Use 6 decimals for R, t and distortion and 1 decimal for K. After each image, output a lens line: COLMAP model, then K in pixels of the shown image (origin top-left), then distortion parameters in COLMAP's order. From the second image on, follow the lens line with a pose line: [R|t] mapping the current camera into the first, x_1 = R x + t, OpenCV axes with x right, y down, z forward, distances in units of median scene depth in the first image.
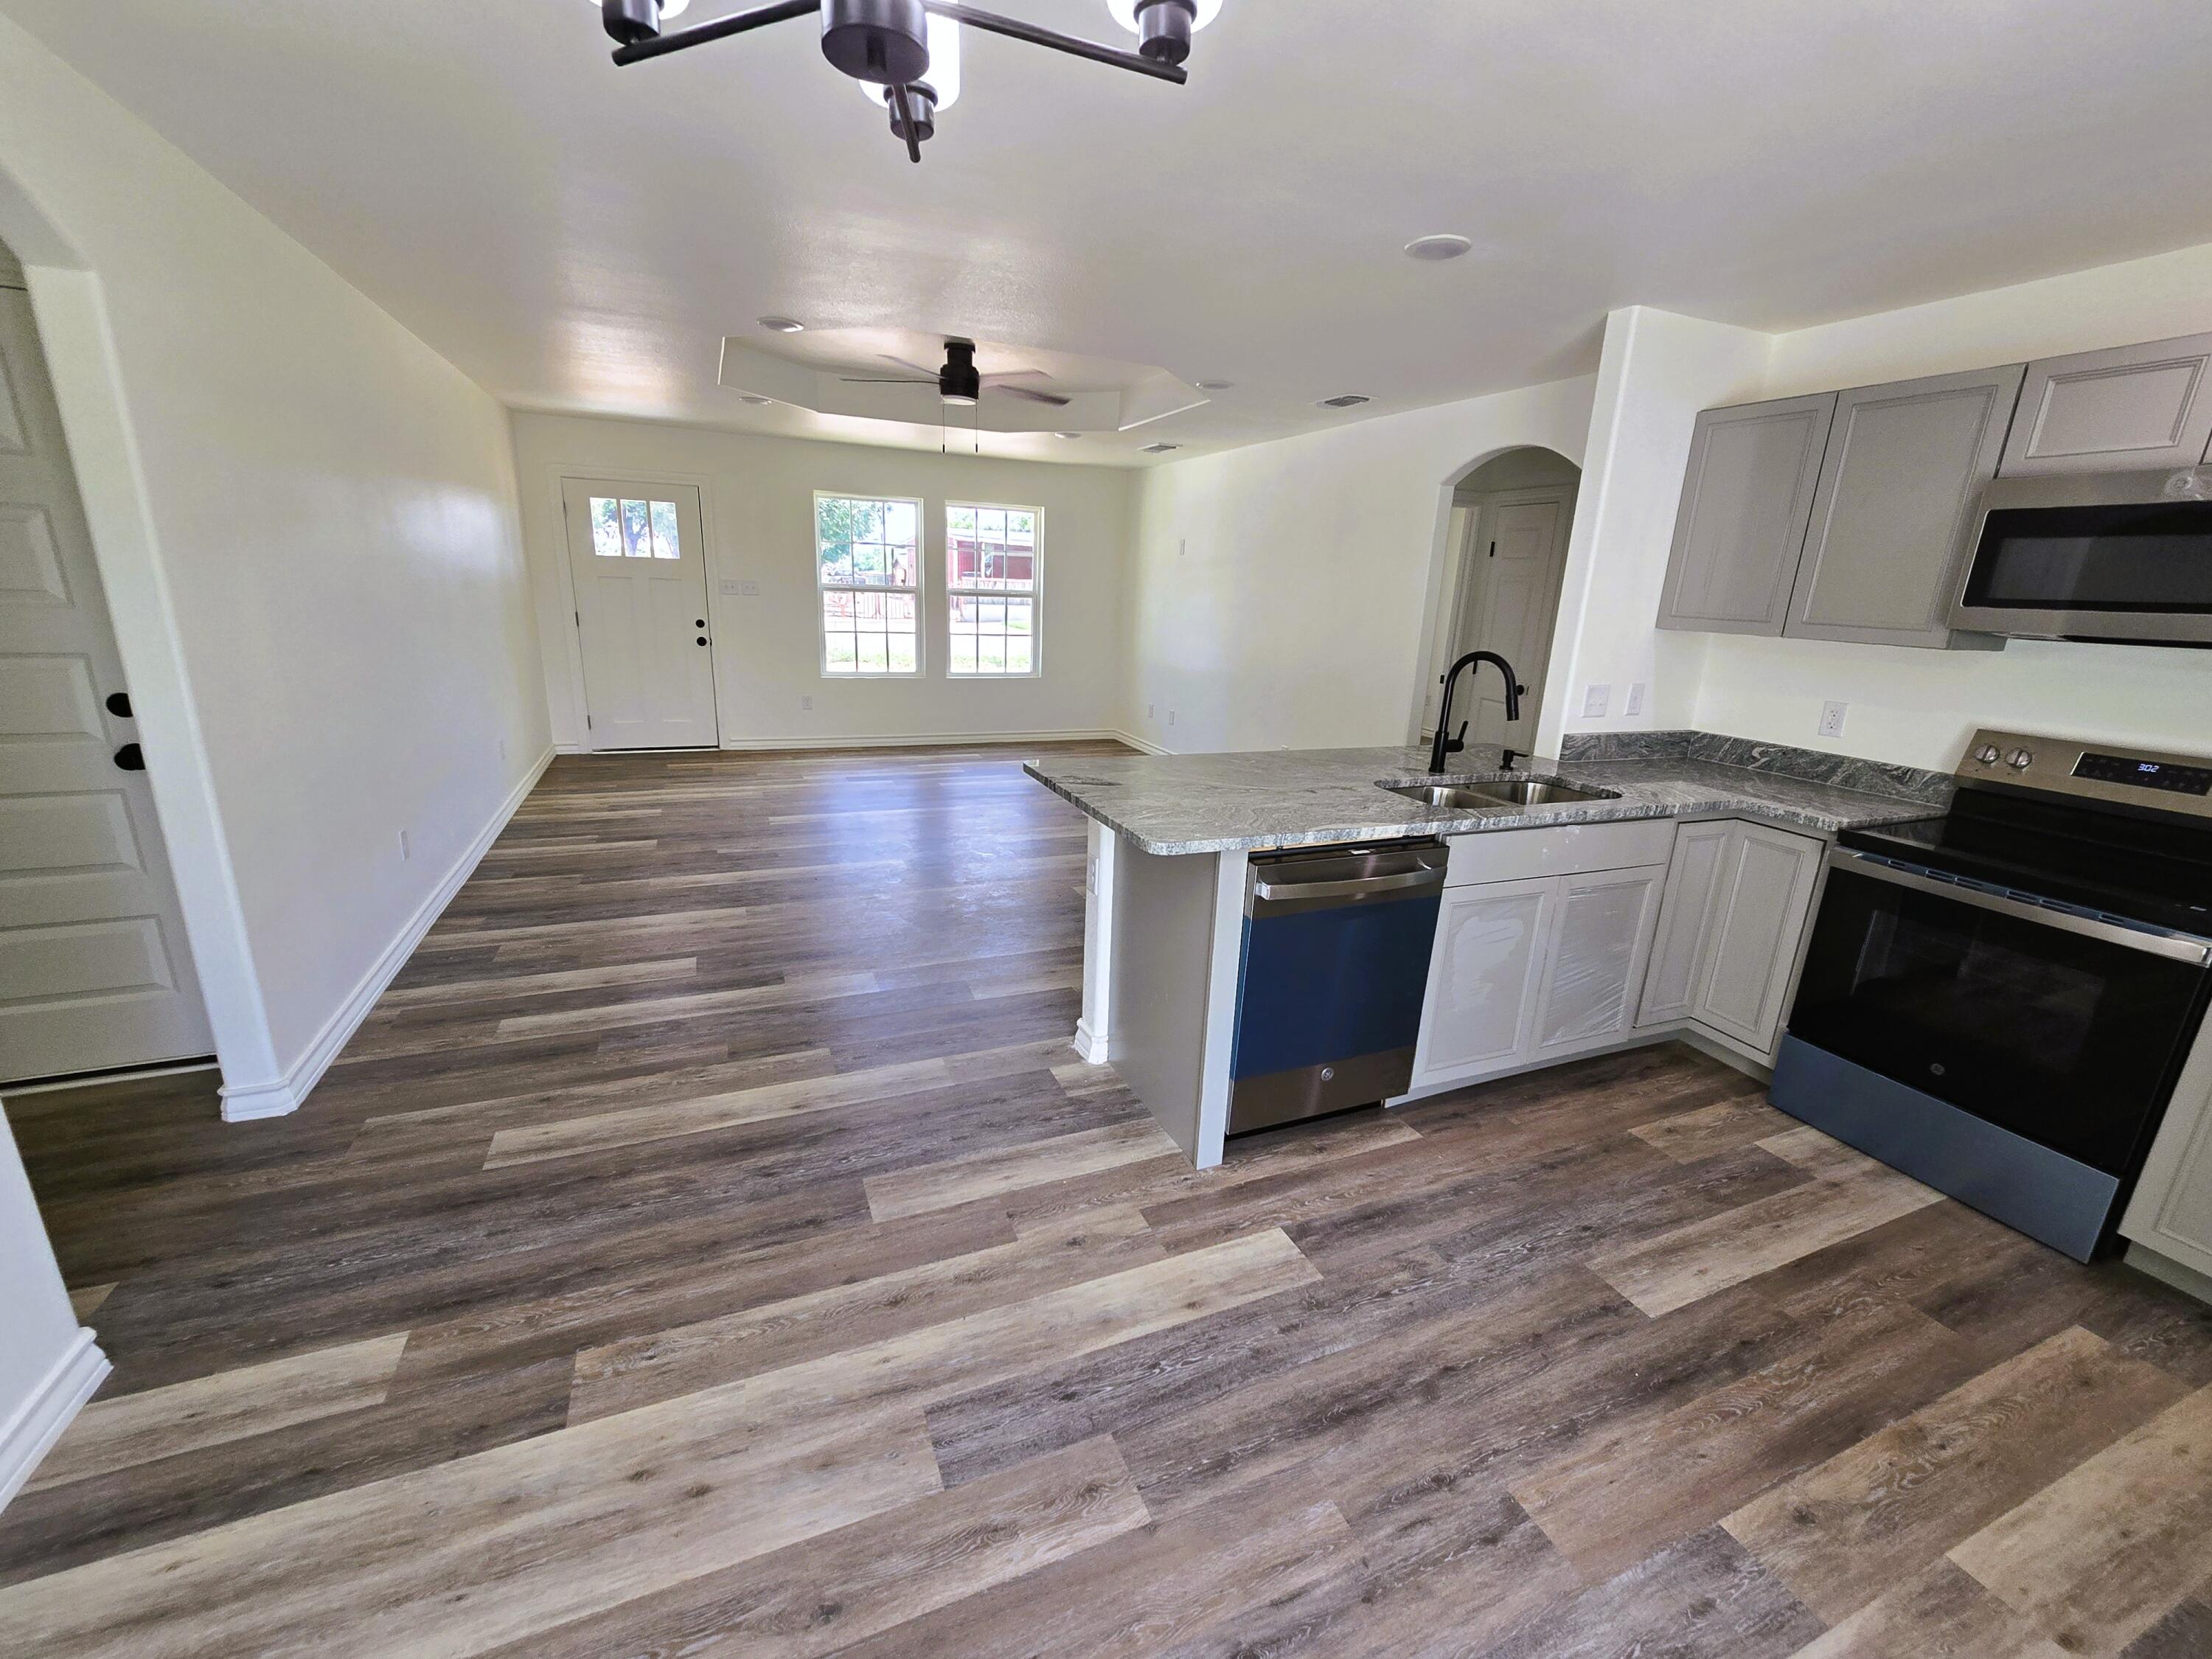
lens RADIAL K [[910.7, 0, 1113.0], [0, 910.7, 833.2], [0, 0, 1]] dist [-0.000012, -0.004951]
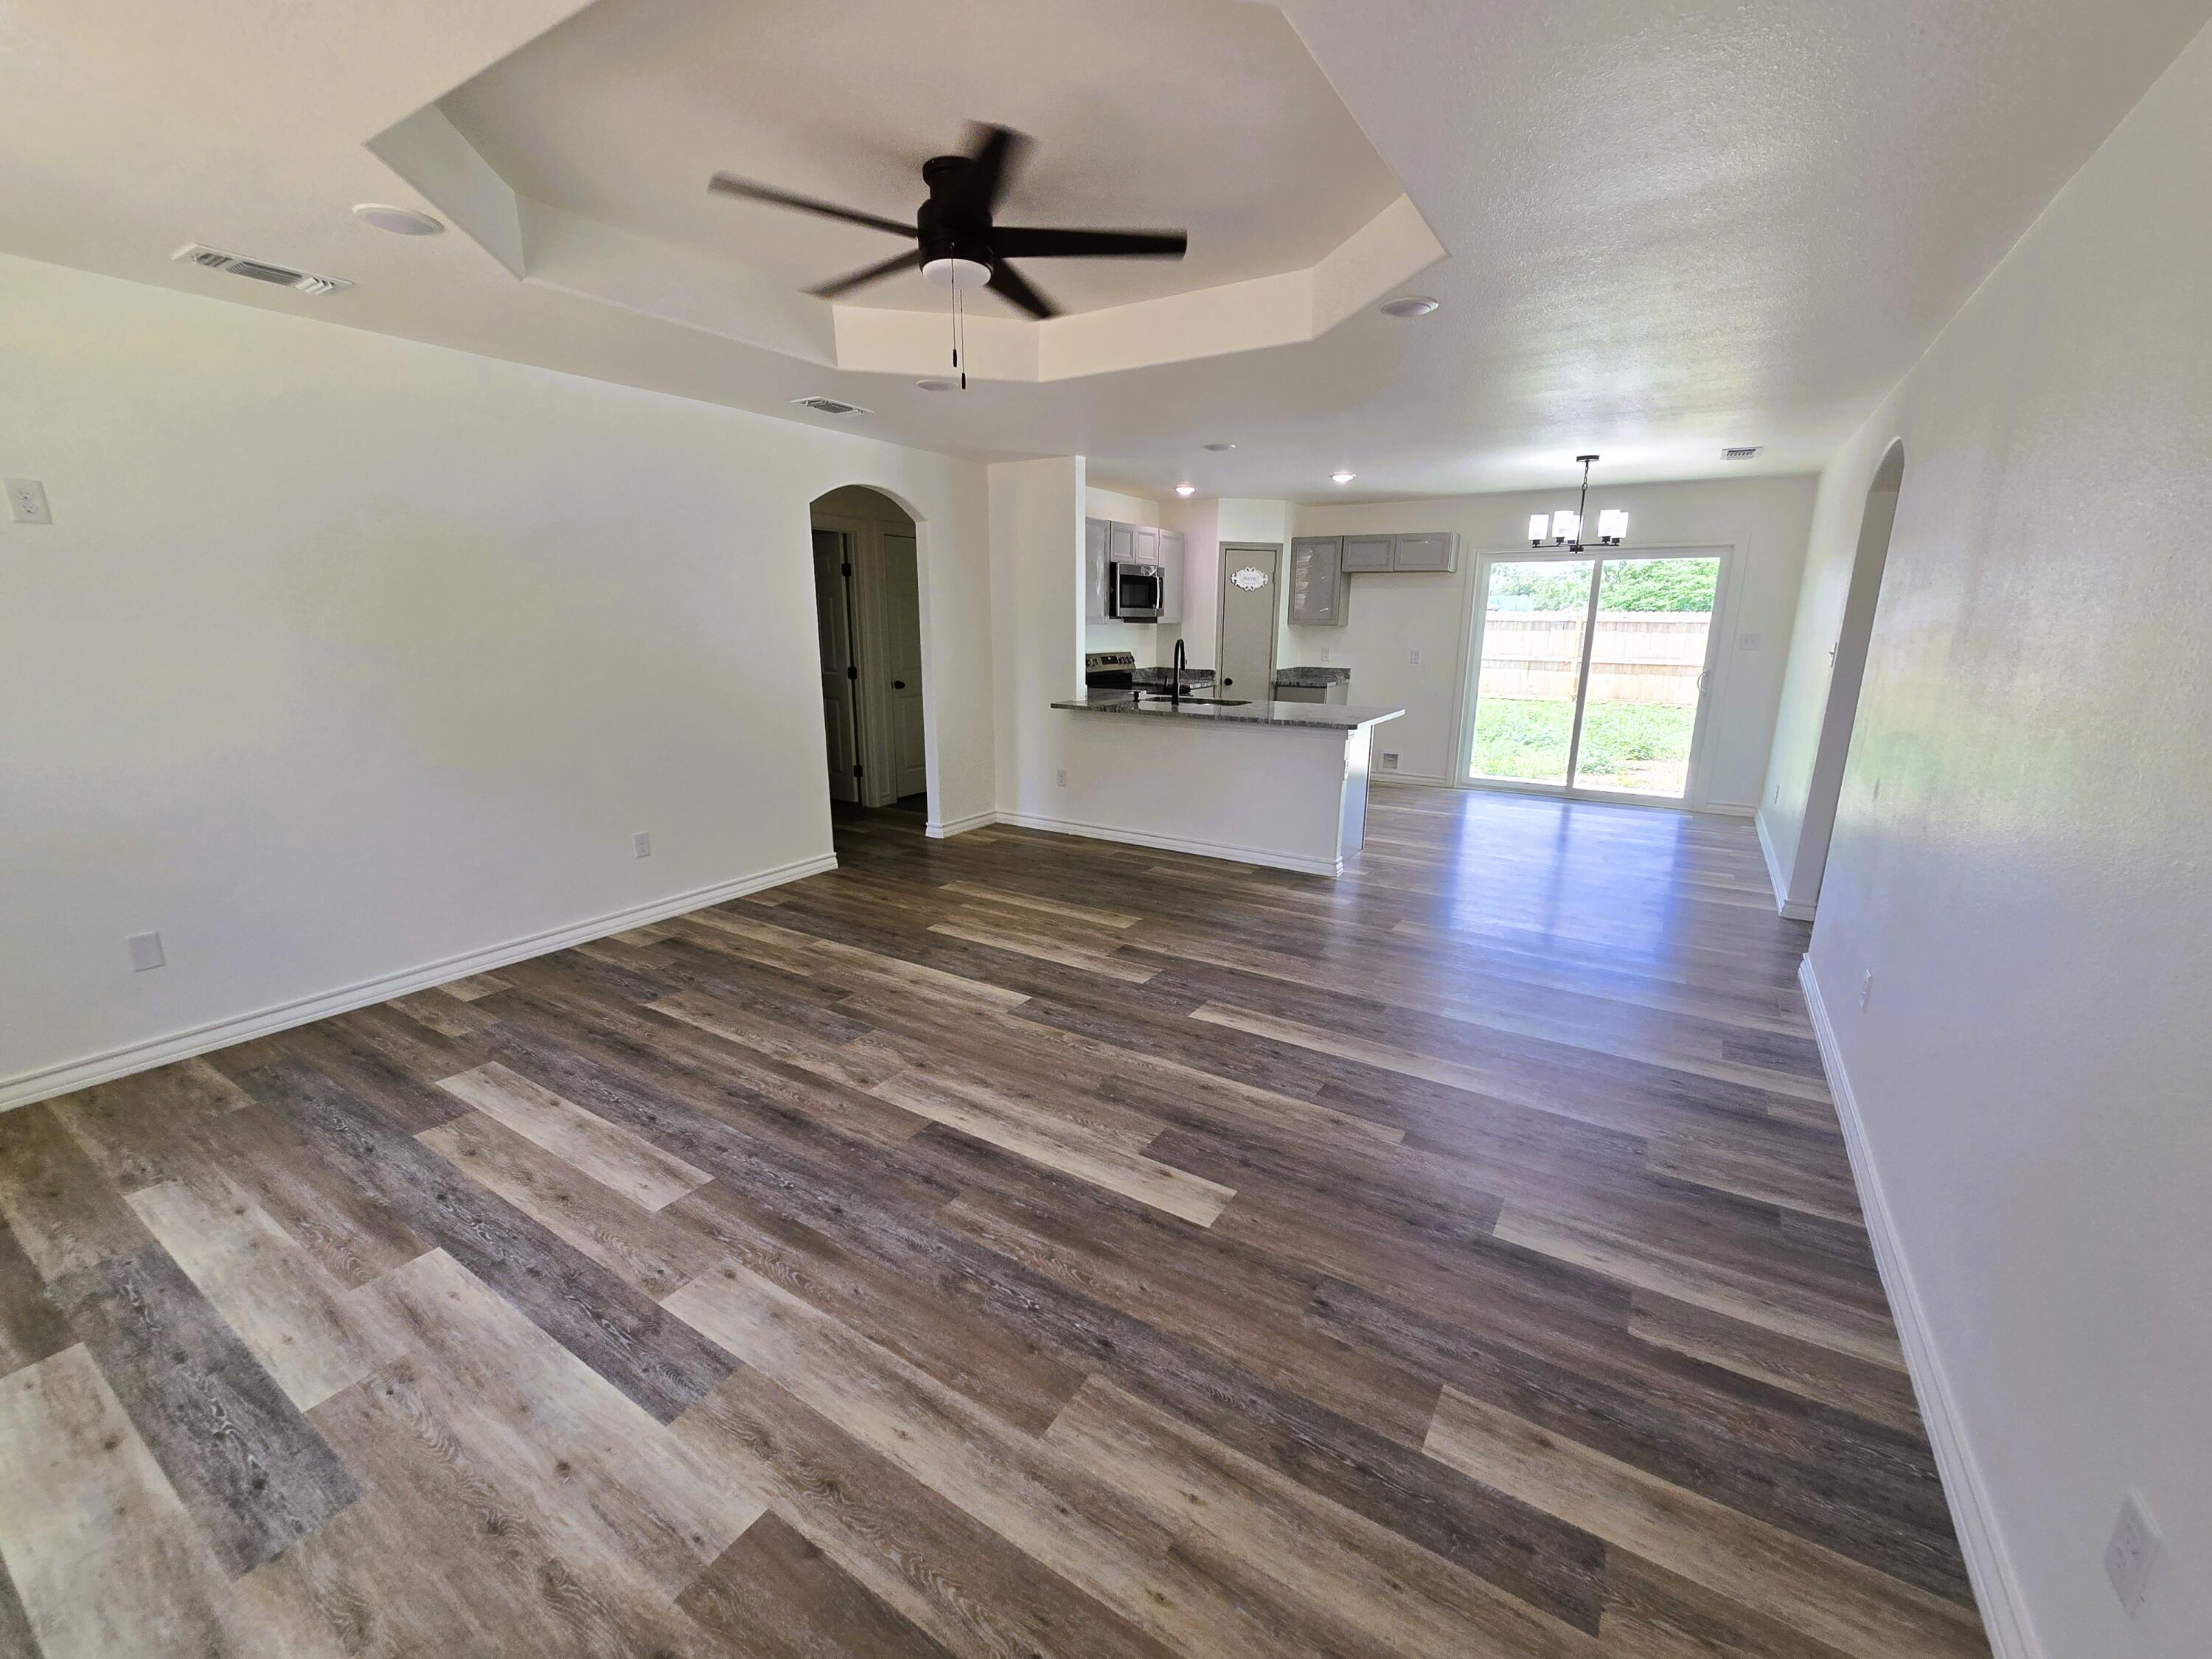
lens RADIAL K [[901.3, 0, 1112.3], [0, 901.3, 840.4], [0, 0, 1]] dist [0.000694, -0.000117]
pose [[-0.563540, -0.241378, 0.790038, -0.915678], [0.196580, 0.889703, 0.412050, -0.499277], [-0.802359, 0.387512, -0.453933, 1.669995]]
